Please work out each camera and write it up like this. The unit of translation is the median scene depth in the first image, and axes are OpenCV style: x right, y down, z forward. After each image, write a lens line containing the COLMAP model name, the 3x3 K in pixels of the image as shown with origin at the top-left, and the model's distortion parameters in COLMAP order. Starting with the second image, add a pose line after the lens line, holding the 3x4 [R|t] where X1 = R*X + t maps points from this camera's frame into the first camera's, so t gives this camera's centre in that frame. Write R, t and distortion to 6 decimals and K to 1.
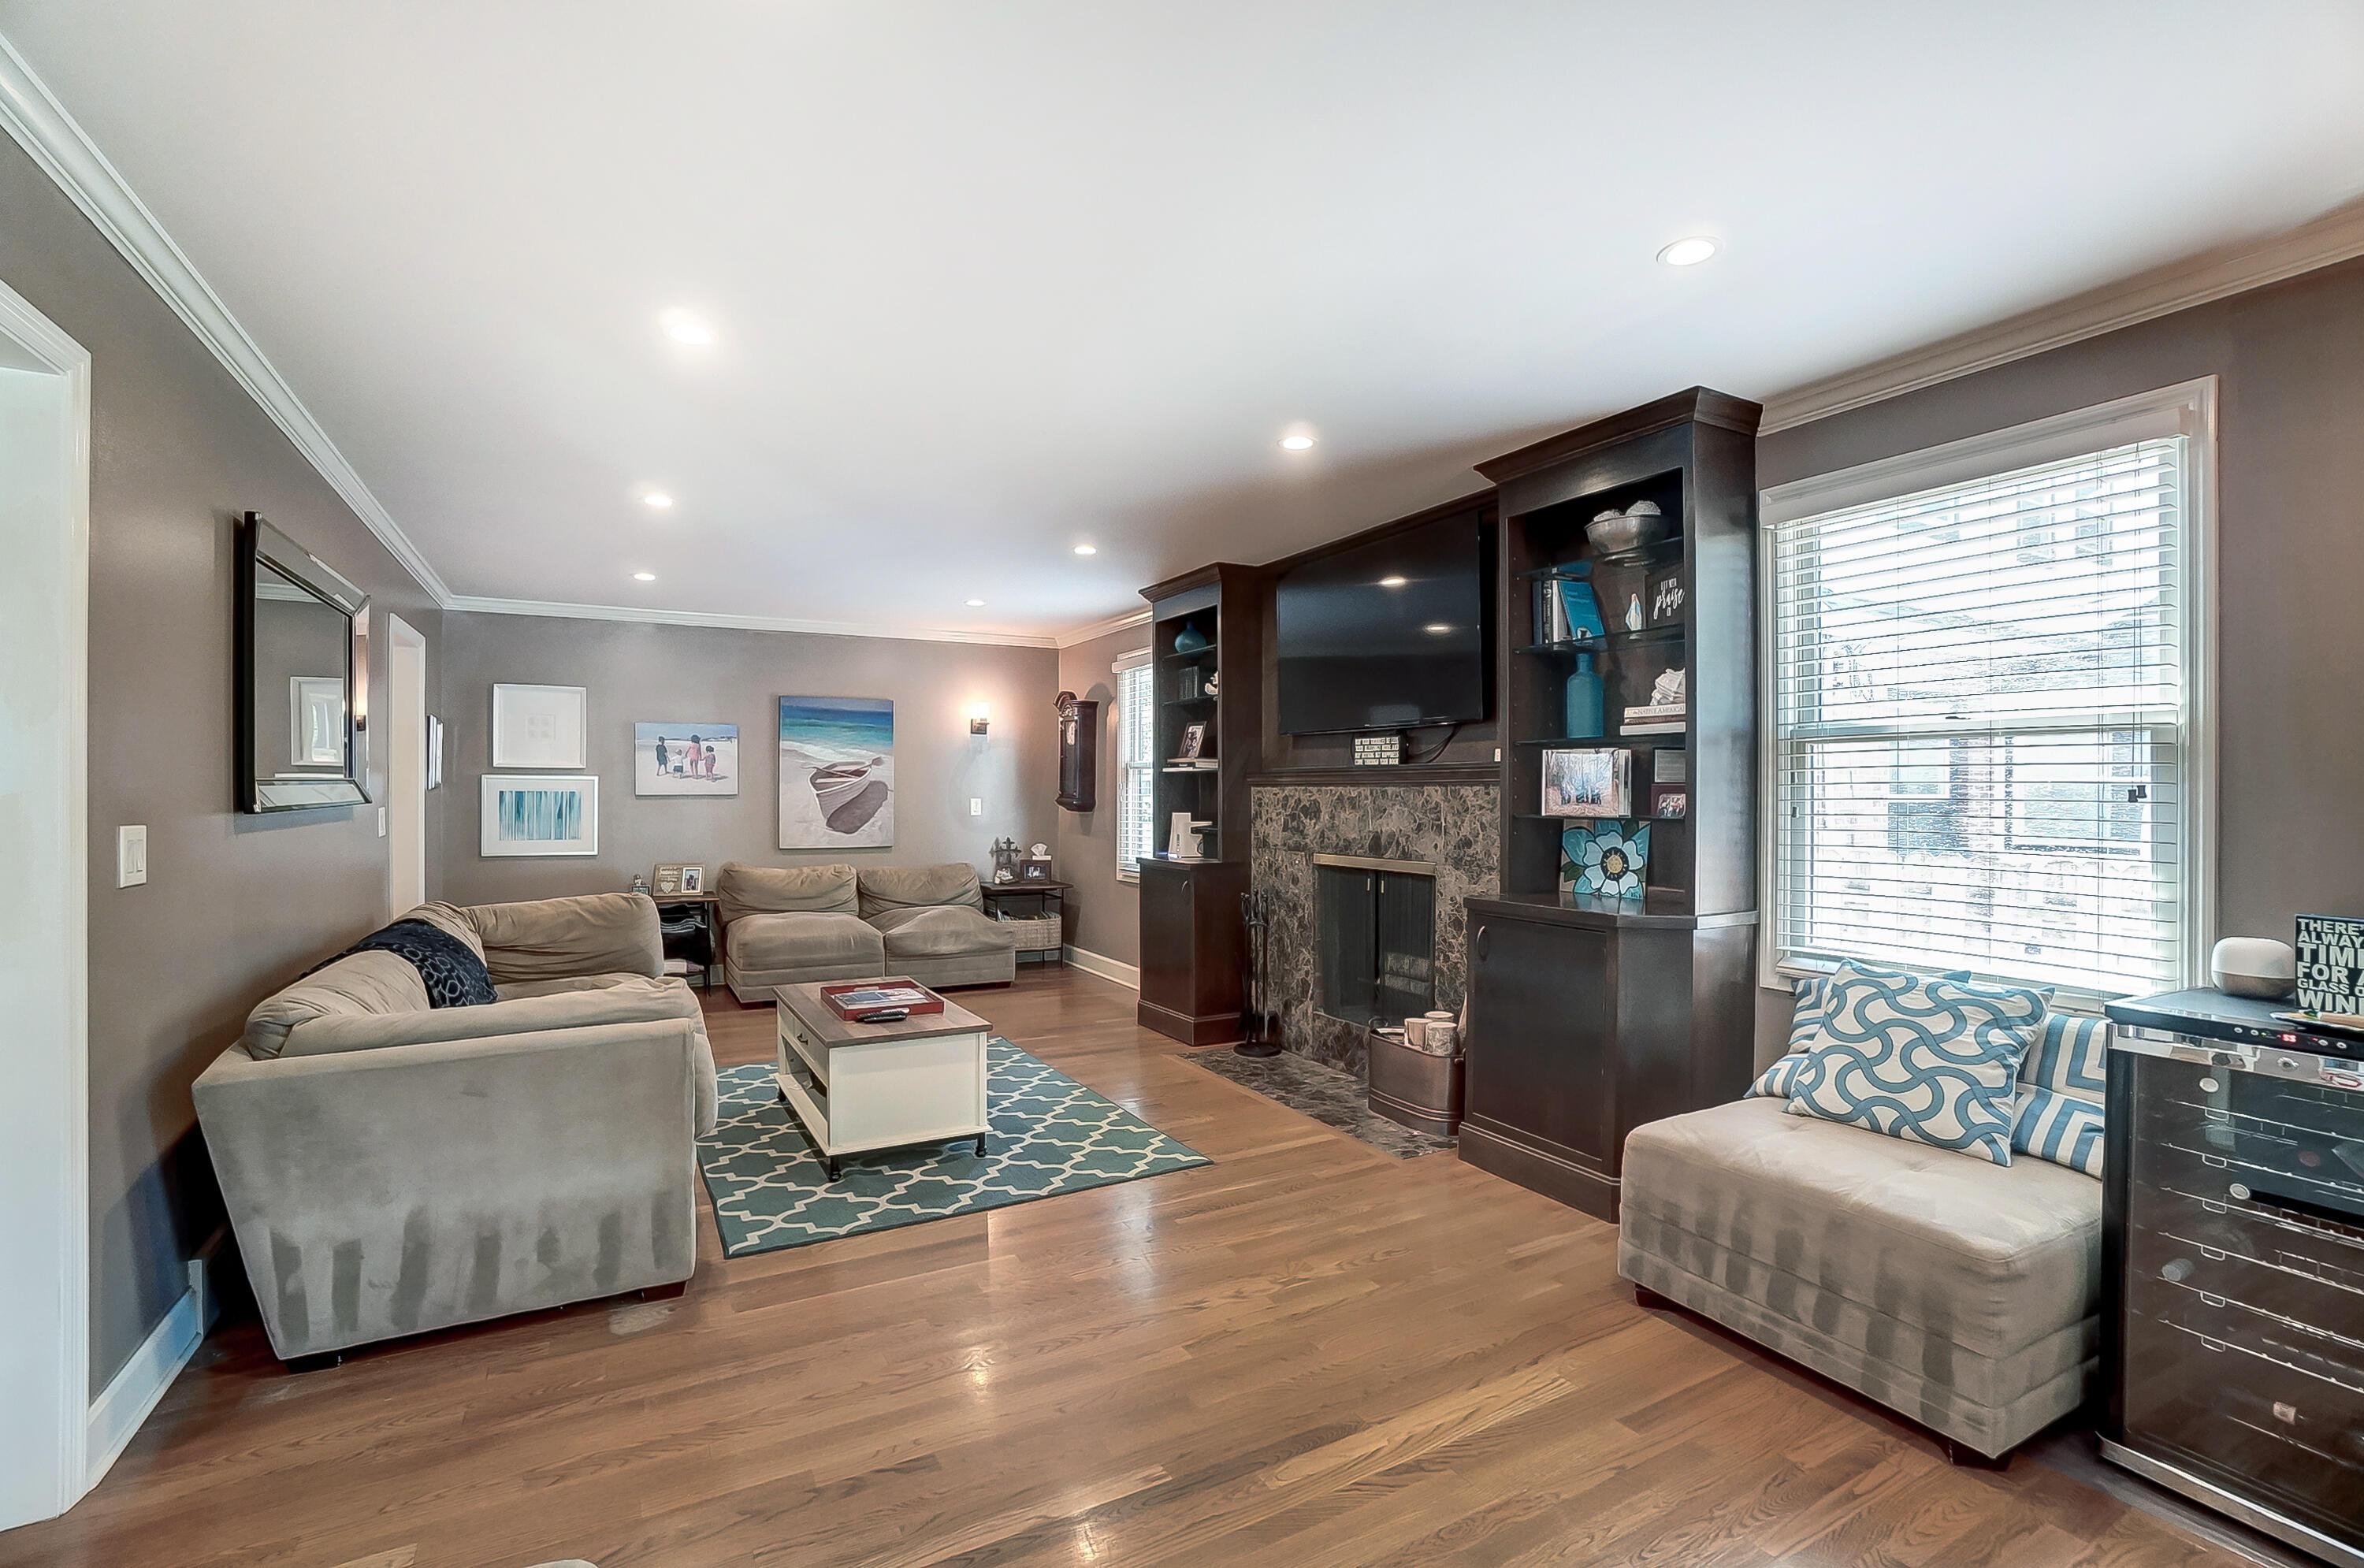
lens RADIAL K [[1052.4, 0, 1170.9], [0, 1052.4, 774.4], [0, 0, 1]] dist [-0.065109, 0.023854]
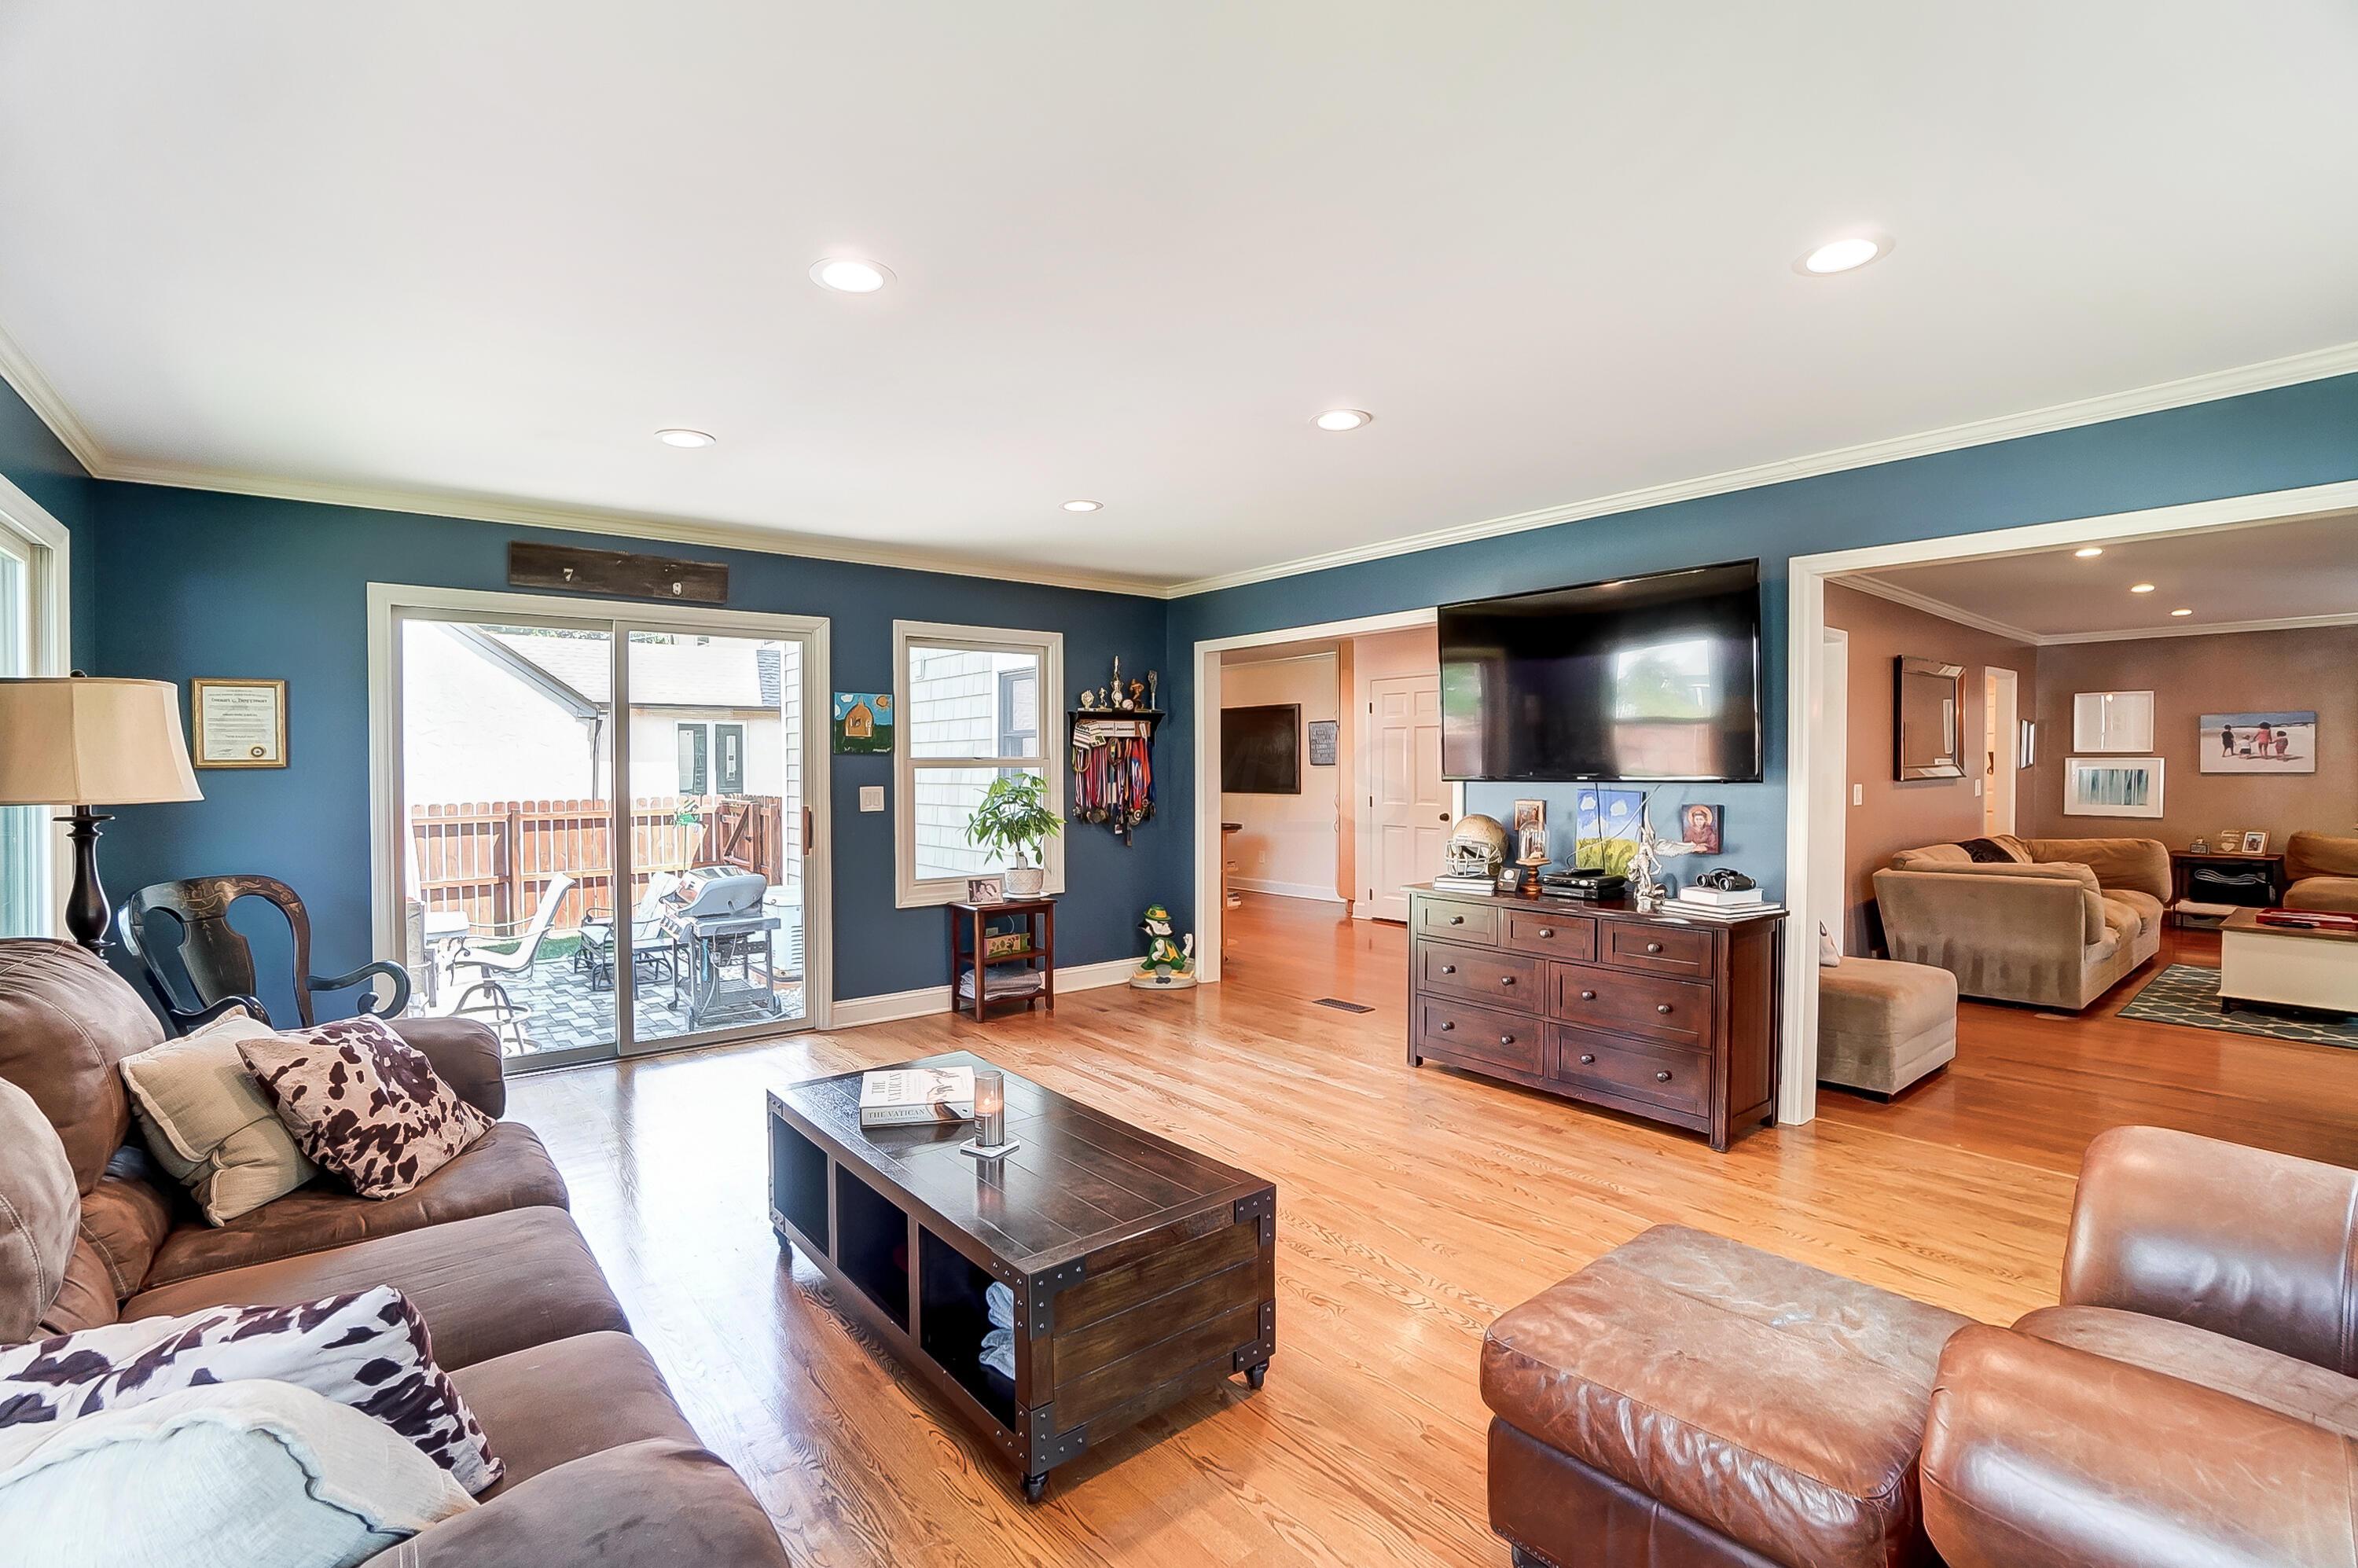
lens RADIAL K [[1049.8, 0, 1168.0], [0, 1049.8, 774.4], [0, 0, 1]] dist [-0.065109, 0.023854]
pose [[0.171337, 0.007676, -0.985183, 0.509218], [0.017943, 0.999779, 0.010911, -0.014770], [0.985049, -0.019546, 0.171162, -0.480797]]
